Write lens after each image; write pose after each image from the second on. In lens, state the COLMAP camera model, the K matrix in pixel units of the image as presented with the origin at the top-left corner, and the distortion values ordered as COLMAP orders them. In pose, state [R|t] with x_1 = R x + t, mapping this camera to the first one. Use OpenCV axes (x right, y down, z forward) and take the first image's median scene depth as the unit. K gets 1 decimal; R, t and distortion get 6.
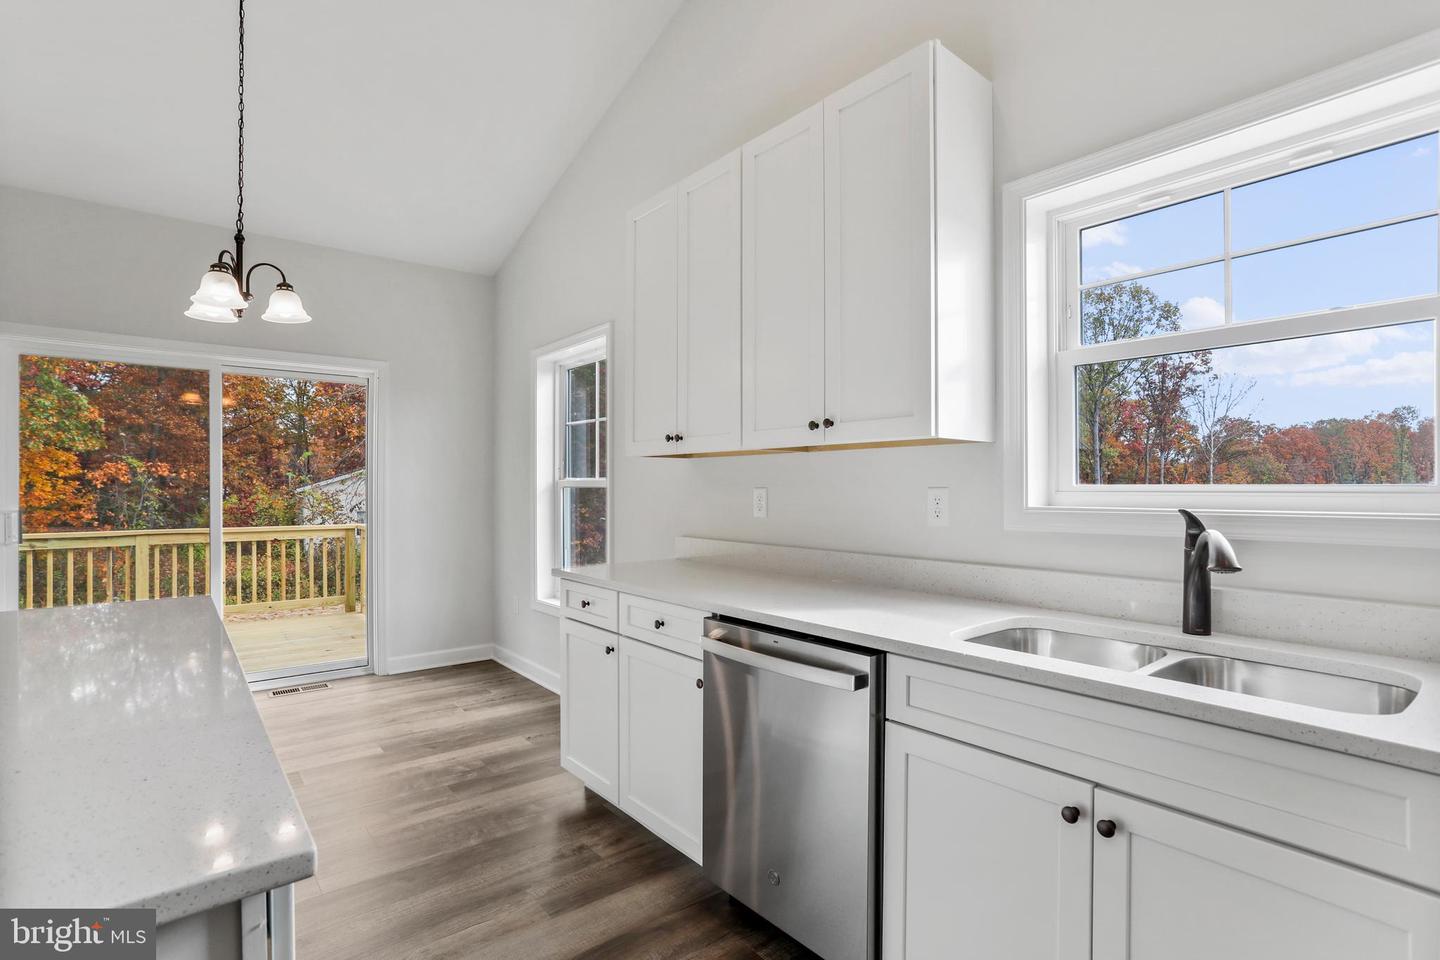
lens RADIAL K [[677.5, 0, 720.0], [0, 677.5, 480.0], [0, 0, 1]] dist [0.000199, 0.031421]
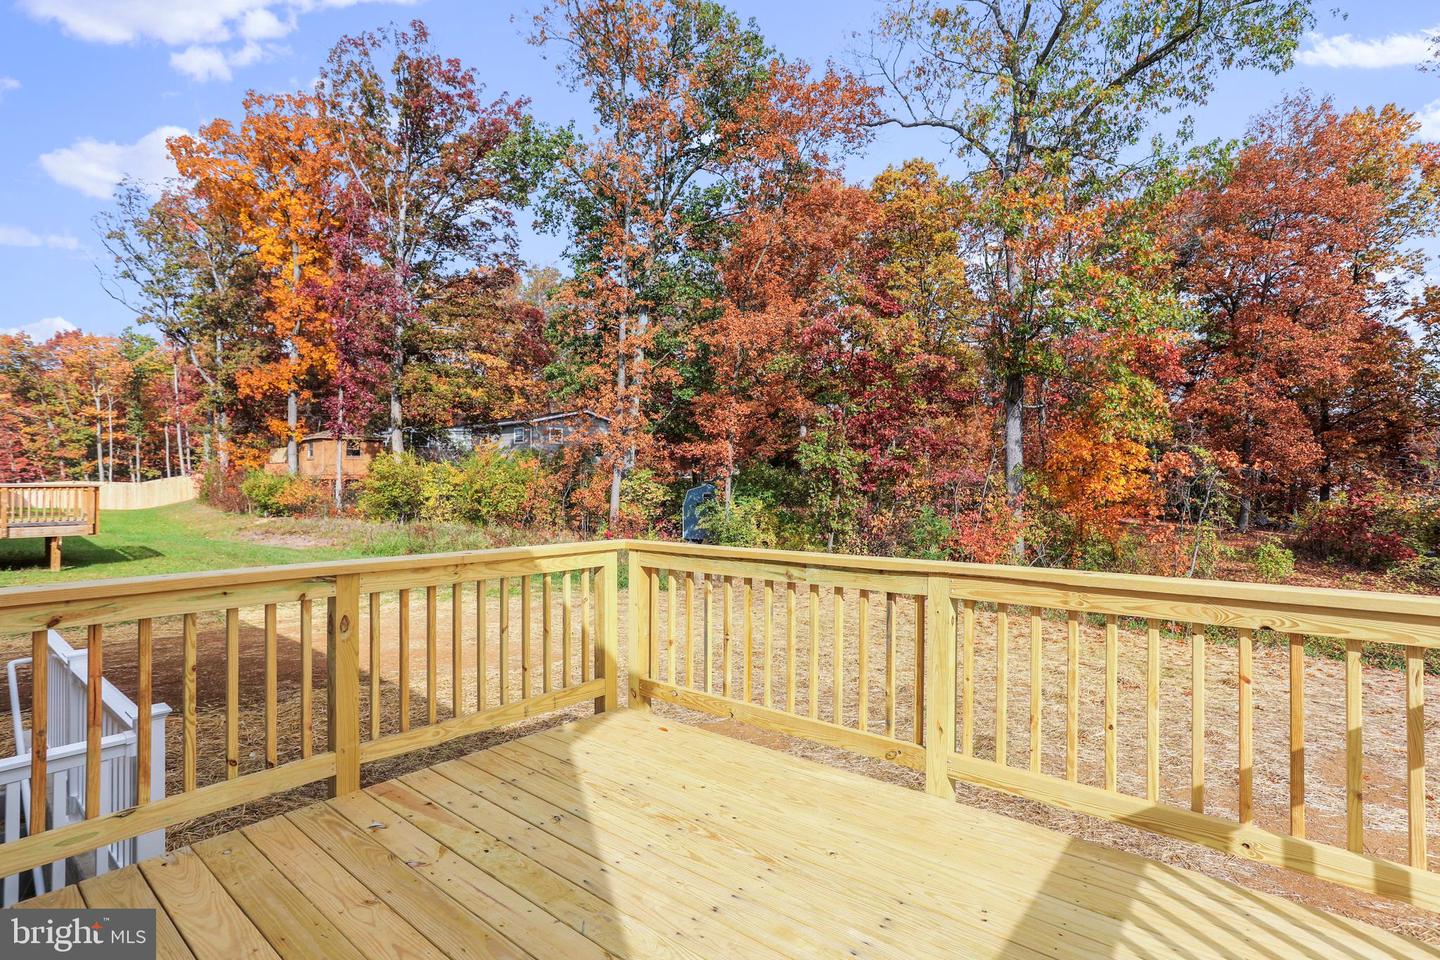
lens RADIAL K [[703.0, 0, 720.0], [0, 703.0, 480.0], [0, 0, 1]] dist [-0.070191, 0.036731]
pose [[0.188324, -0.002640, -0.982103, -0.124086], [0.006783, 0.999976, -0.001387, 0.006198], [0.982084, -0.006400, 0.188337, 0.248493]]
